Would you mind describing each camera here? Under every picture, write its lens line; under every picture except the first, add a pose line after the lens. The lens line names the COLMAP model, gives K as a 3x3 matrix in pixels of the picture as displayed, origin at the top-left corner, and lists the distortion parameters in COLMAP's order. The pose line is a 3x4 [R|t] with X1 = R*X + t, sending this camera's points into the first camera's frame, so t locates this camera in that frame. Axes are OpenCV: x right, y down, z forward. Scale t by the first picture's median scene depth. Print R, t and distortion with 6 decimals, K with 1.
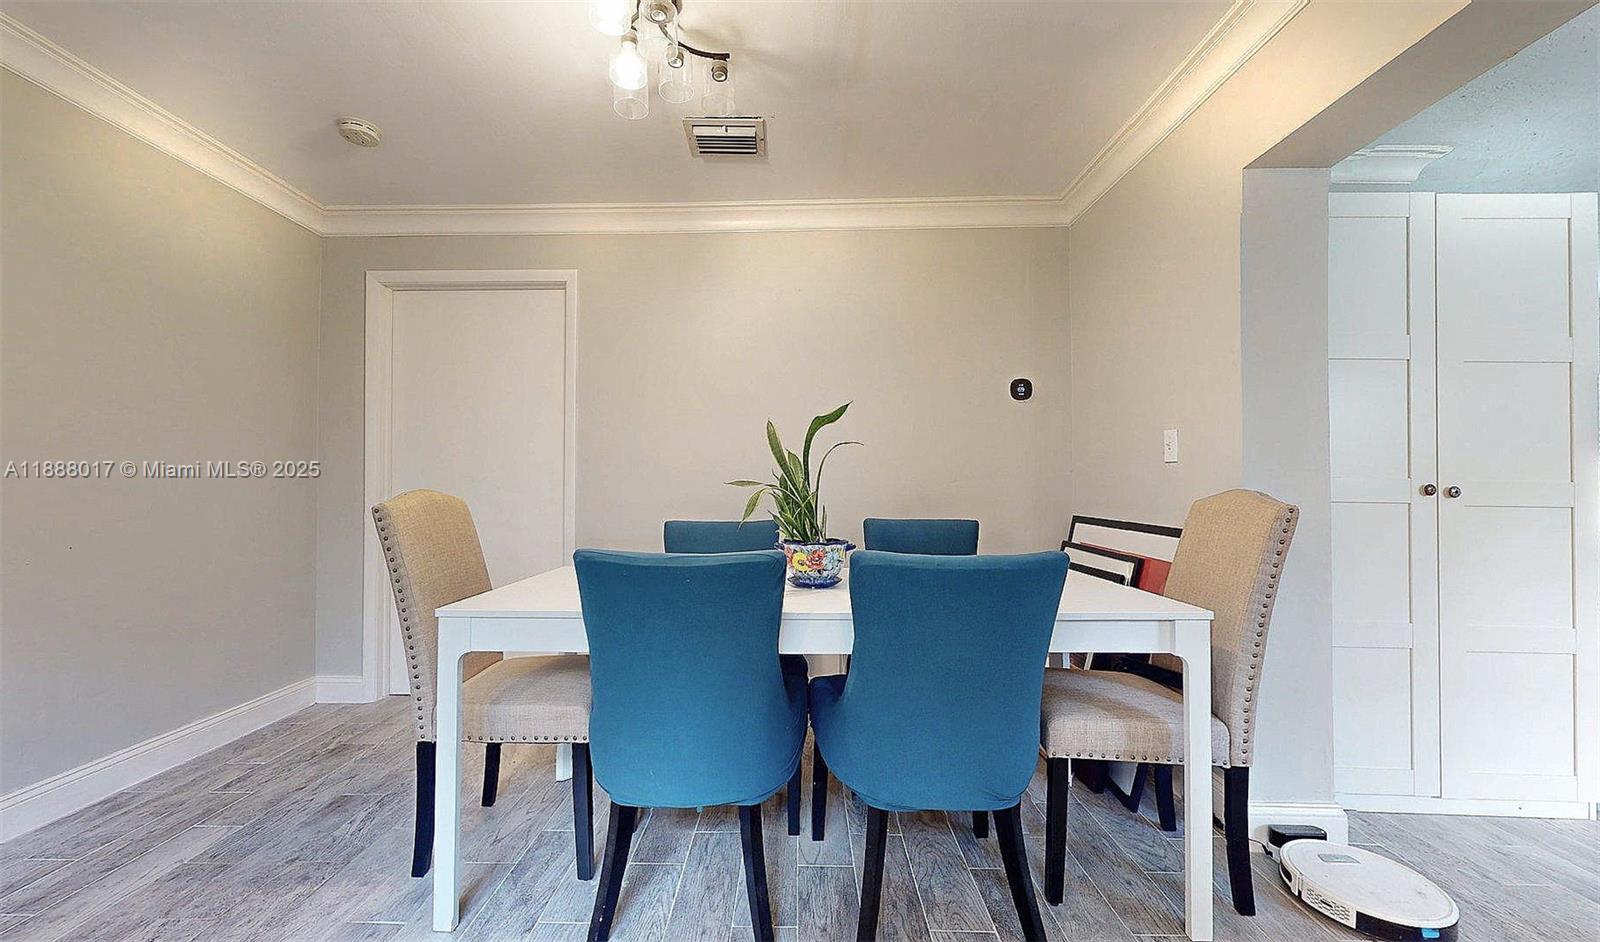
lens RADIAL K [[593.2, 0, 800.0], [0, 593.2, 471.0], [0, 0, 1]] dist [0.000741, 0.000046]
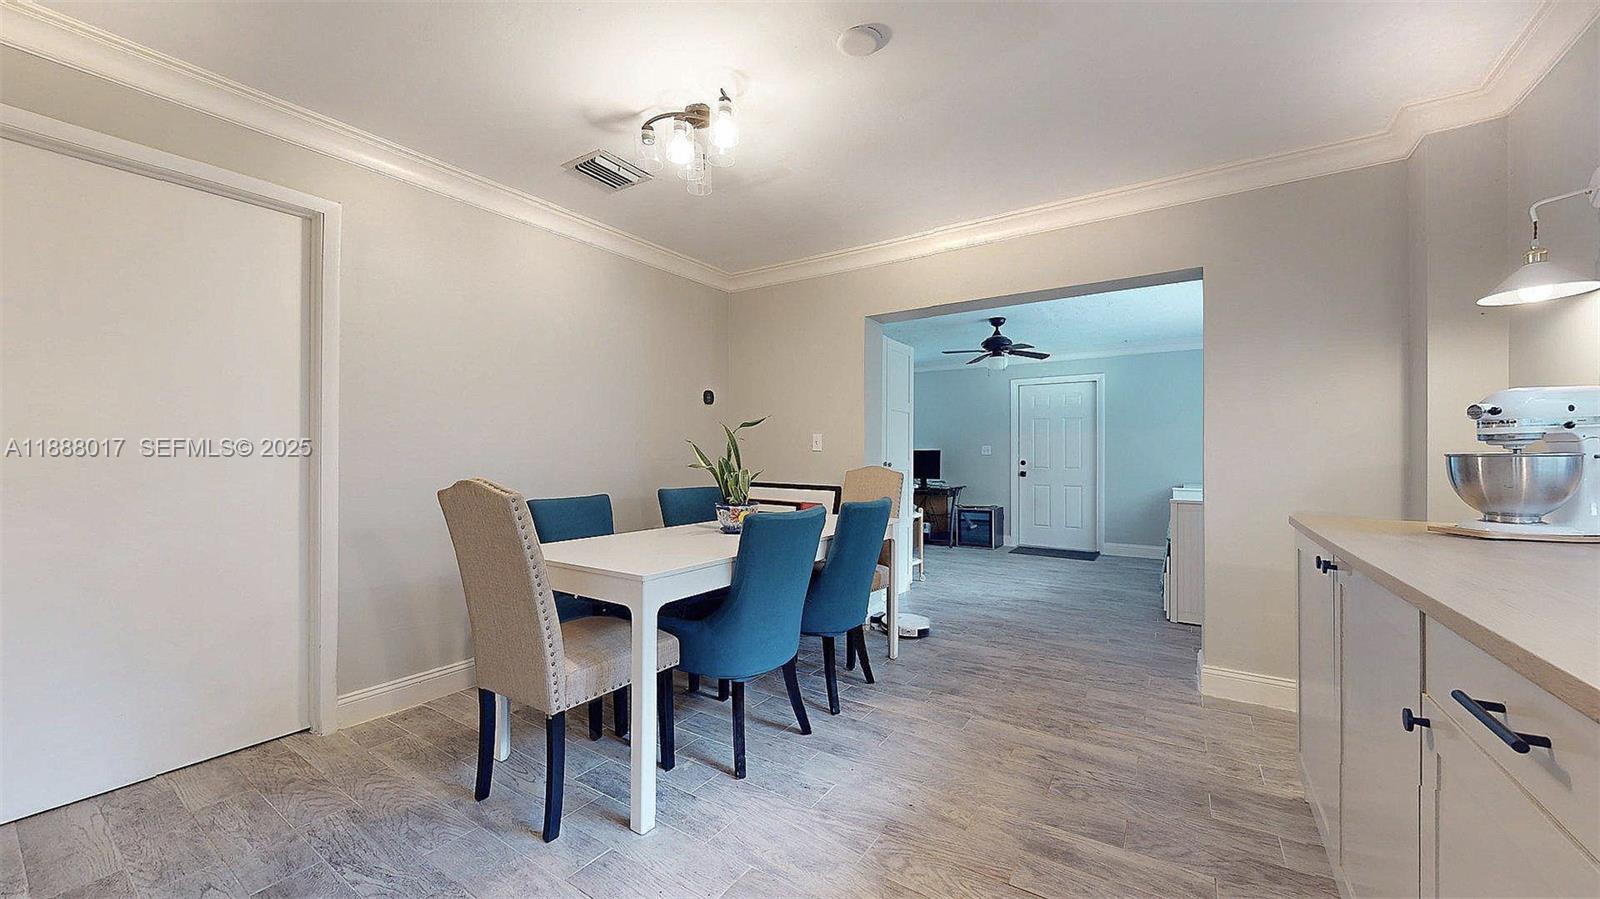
lens RADIAL K [[580.7, 0, 800.0], [0, 580.7, 449.5], [0, 0, 1]] dist [-0.000320, 0.000042]
pose [[0.557554, 0.017537, 0.829956, -0.680633], [-0.014906, 0.999827, -0.011112, 0.000873], [-0.830007, -0.006176, 0.557719, 0.026343]]
